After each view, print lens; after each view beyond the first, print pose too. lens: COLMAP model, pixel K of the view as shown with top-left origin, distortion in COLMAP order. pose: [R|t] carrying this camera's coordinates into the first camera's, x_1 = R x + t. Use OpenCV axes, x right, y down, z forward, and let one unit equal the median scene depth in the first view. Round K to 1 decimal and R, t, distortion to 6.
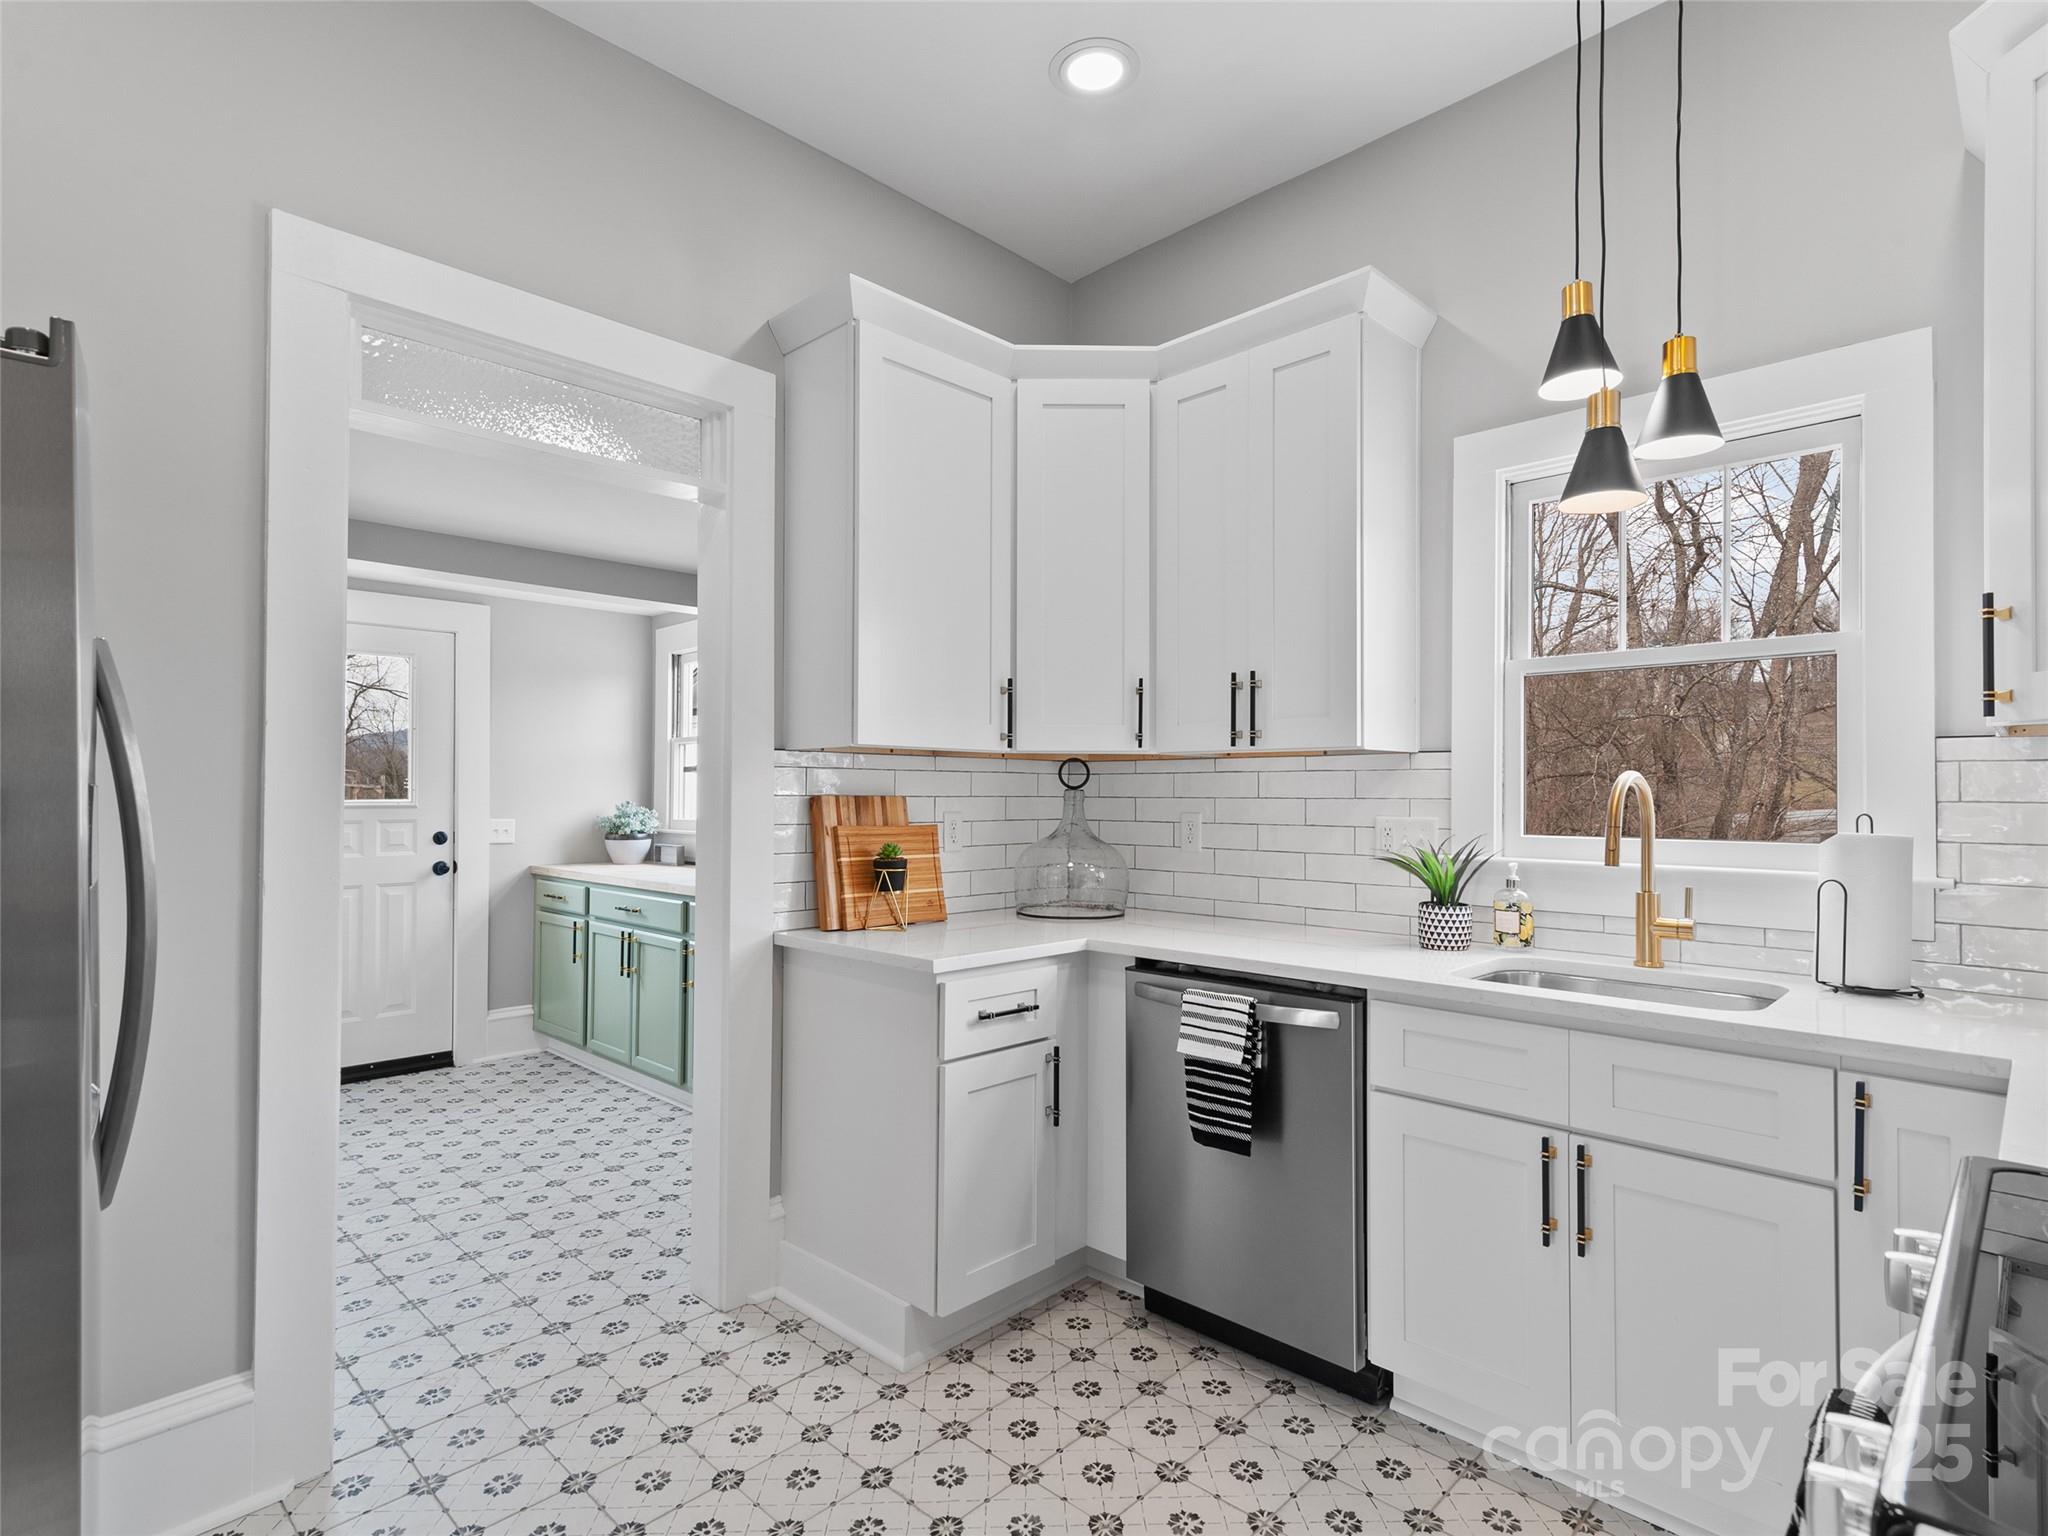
lens RADIAL K [[1053.5, 0, 1026.4], [0, 1053.5, 776.4], [0, 0, 1]] dist [0.013870, -0.000504]
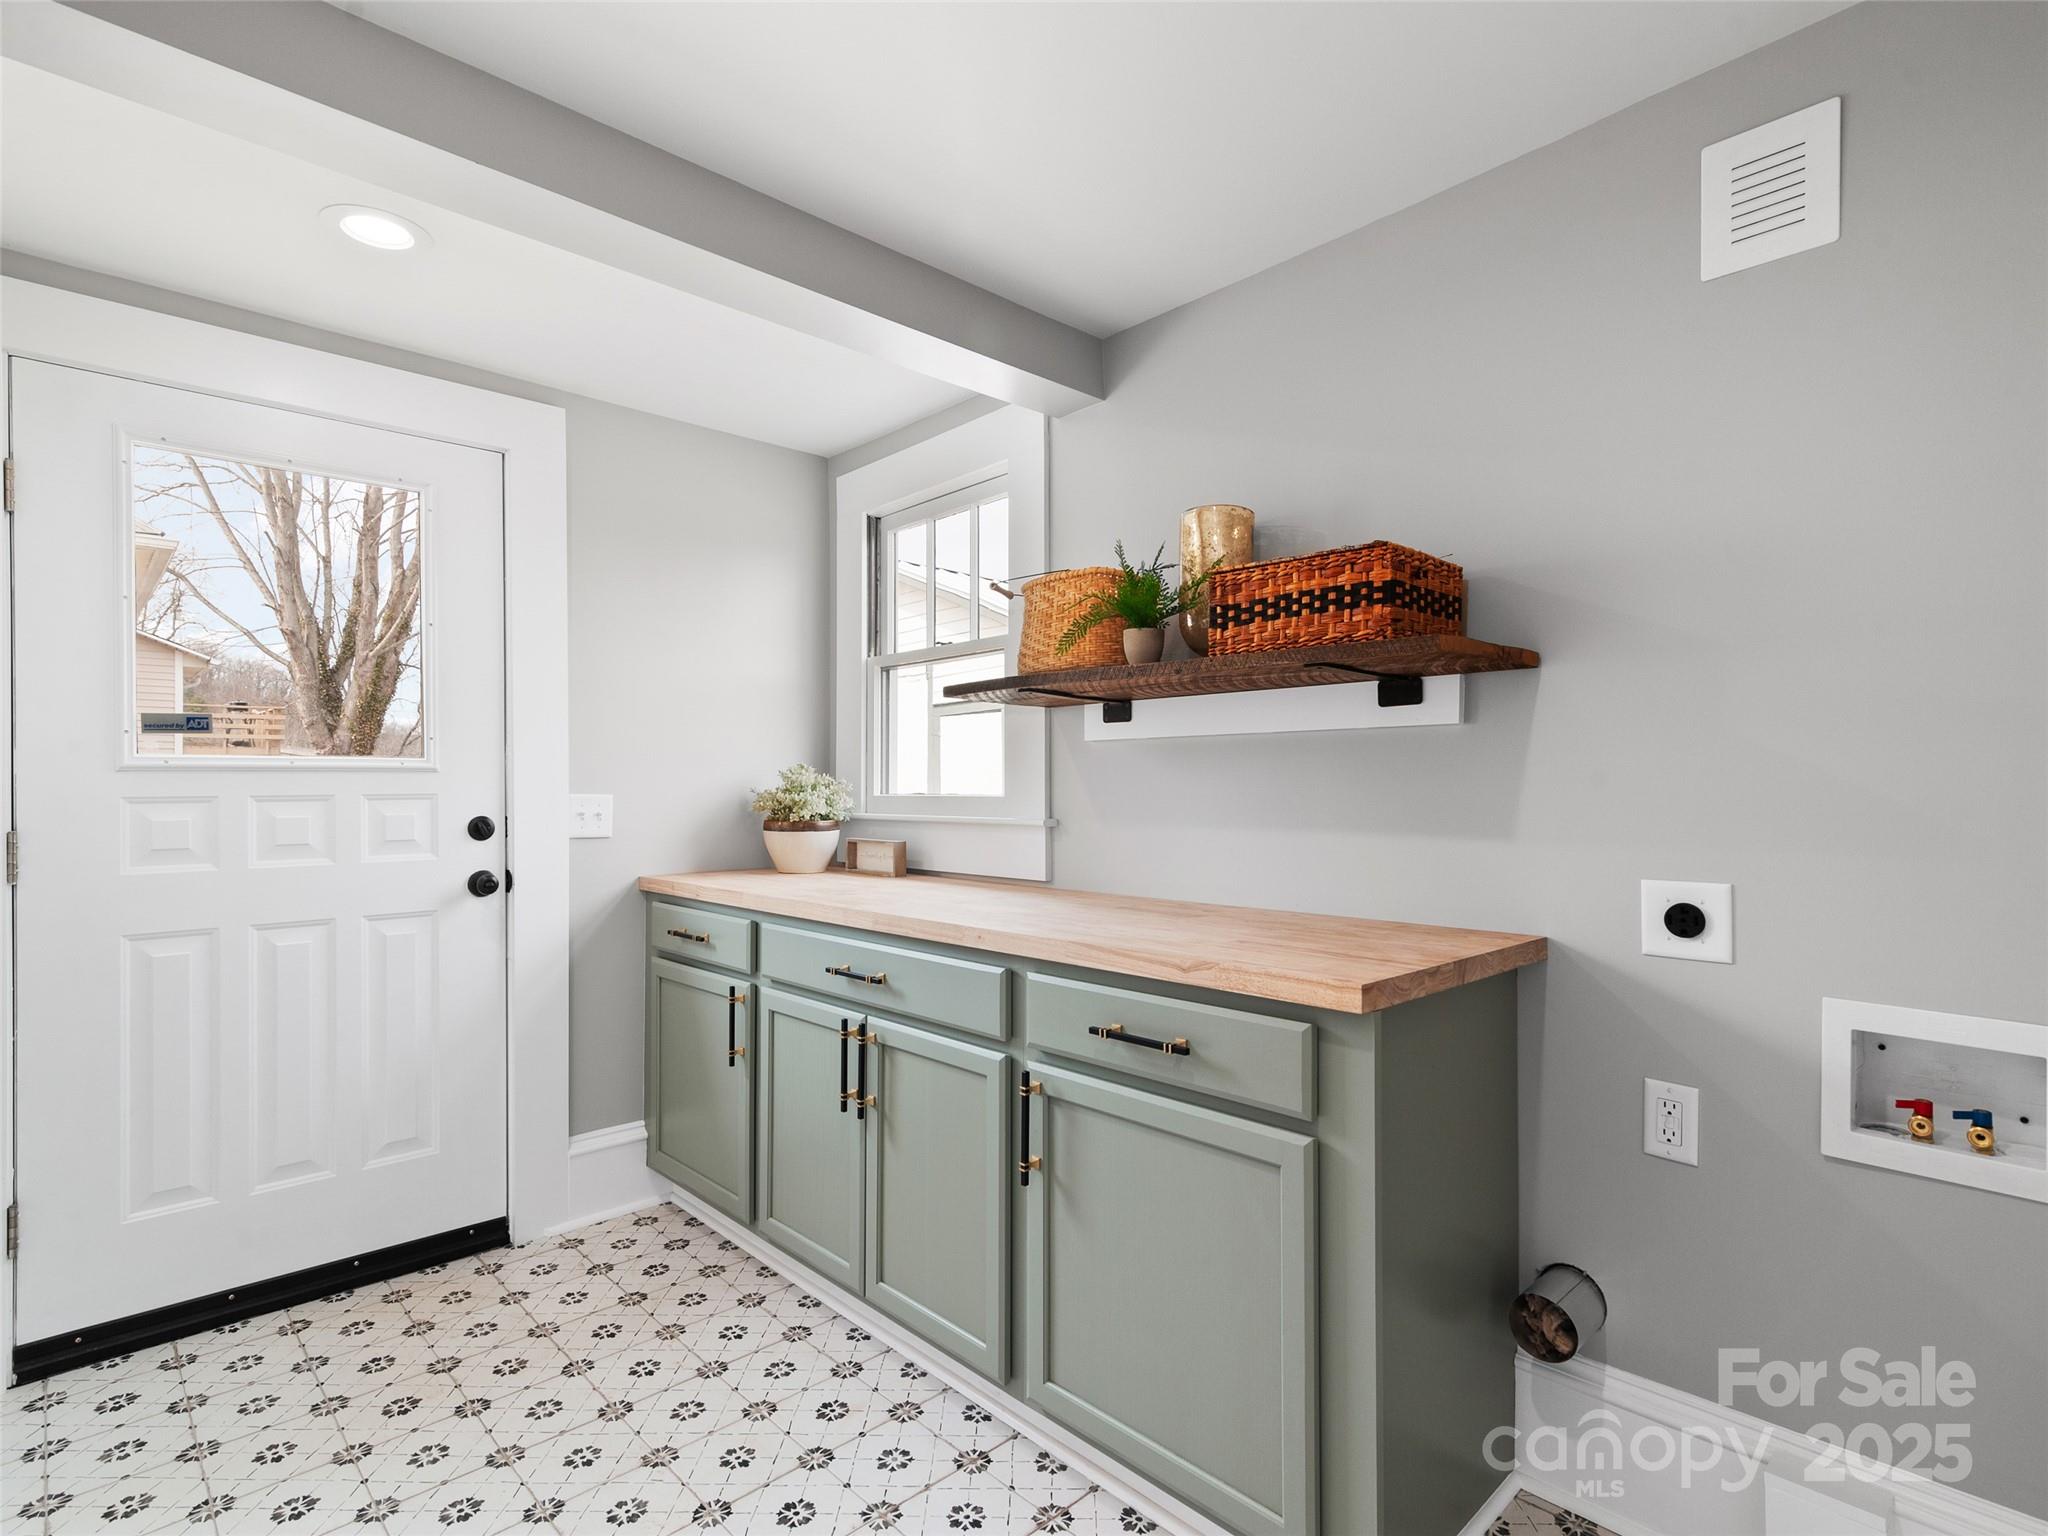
lens RADIAL K [[1053.5, 0, 1039.4], [0, 1053.5, 782.2], [0, 0, 1]] dist [0.013870, -0.000504]
pose [[0.999120, -0.004973, -0.041645, -0.247540], [0.005517, 0.999901, 0.012957, 0.029547], [0.041577, -0.013175, 0.999048, 0.474836]]
